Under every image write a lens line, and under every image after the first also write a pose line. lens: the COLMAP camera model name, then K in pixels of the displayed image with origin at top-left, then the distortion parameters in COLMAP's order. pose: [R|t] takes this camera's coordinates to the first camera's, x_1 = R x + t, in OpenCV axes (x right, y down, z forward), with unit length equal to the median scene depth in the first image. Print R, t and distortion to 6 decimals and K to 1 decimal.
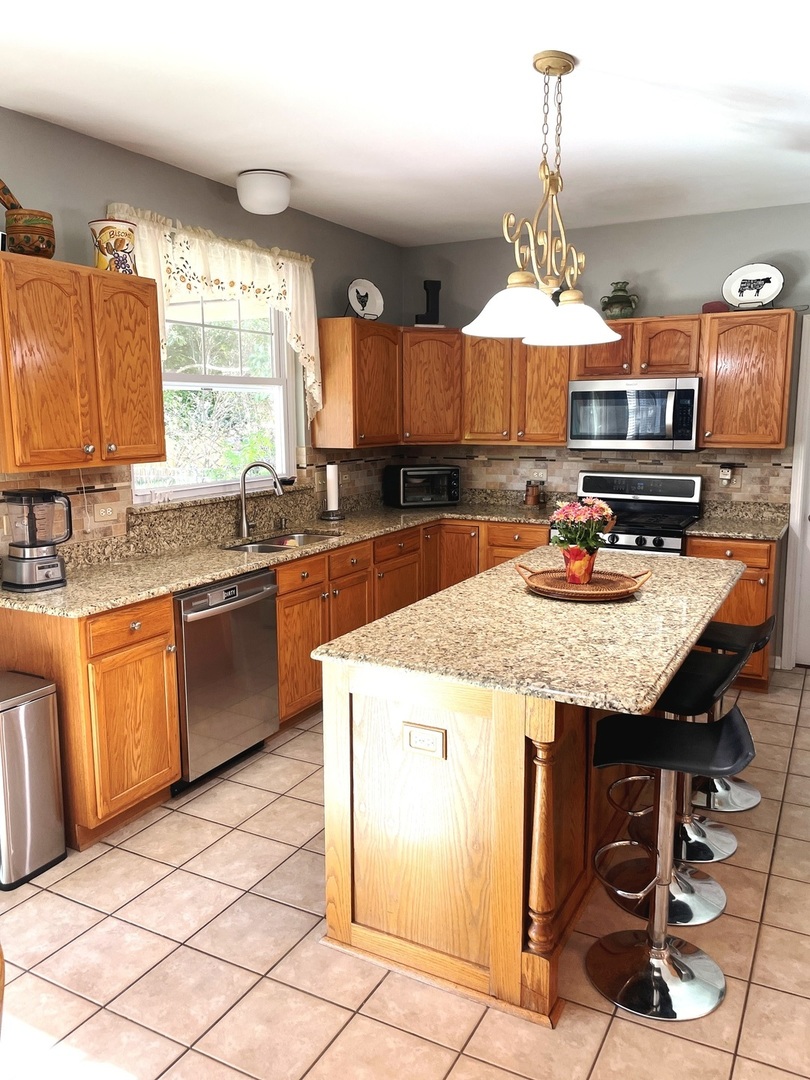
lens RADIAL K [[816.7, 0, 407.5], [0, 816.7, 541.8], [0, 0, 1]] dist [0.059605, -0.019711]
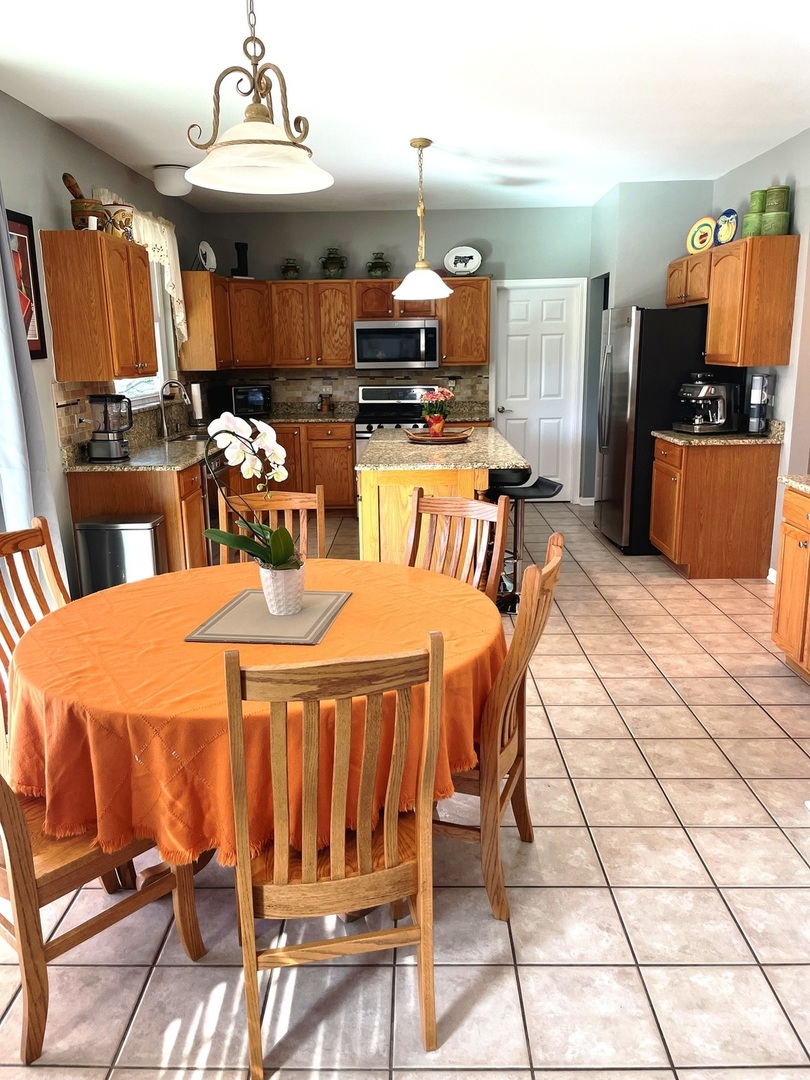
lens RADIAL K [[816.7, 0, 403.9], [0, 816.7, 538.9], [0, 0, 1]] dist [0.059605, -0.019711]
pose [[0.890355, -0.113109, 0.440992, -0.406380], [0.084264, 0.992852, 0.084529, 0.070346], [-0.447401, -0.038101, 0.893521, -0.345594]]
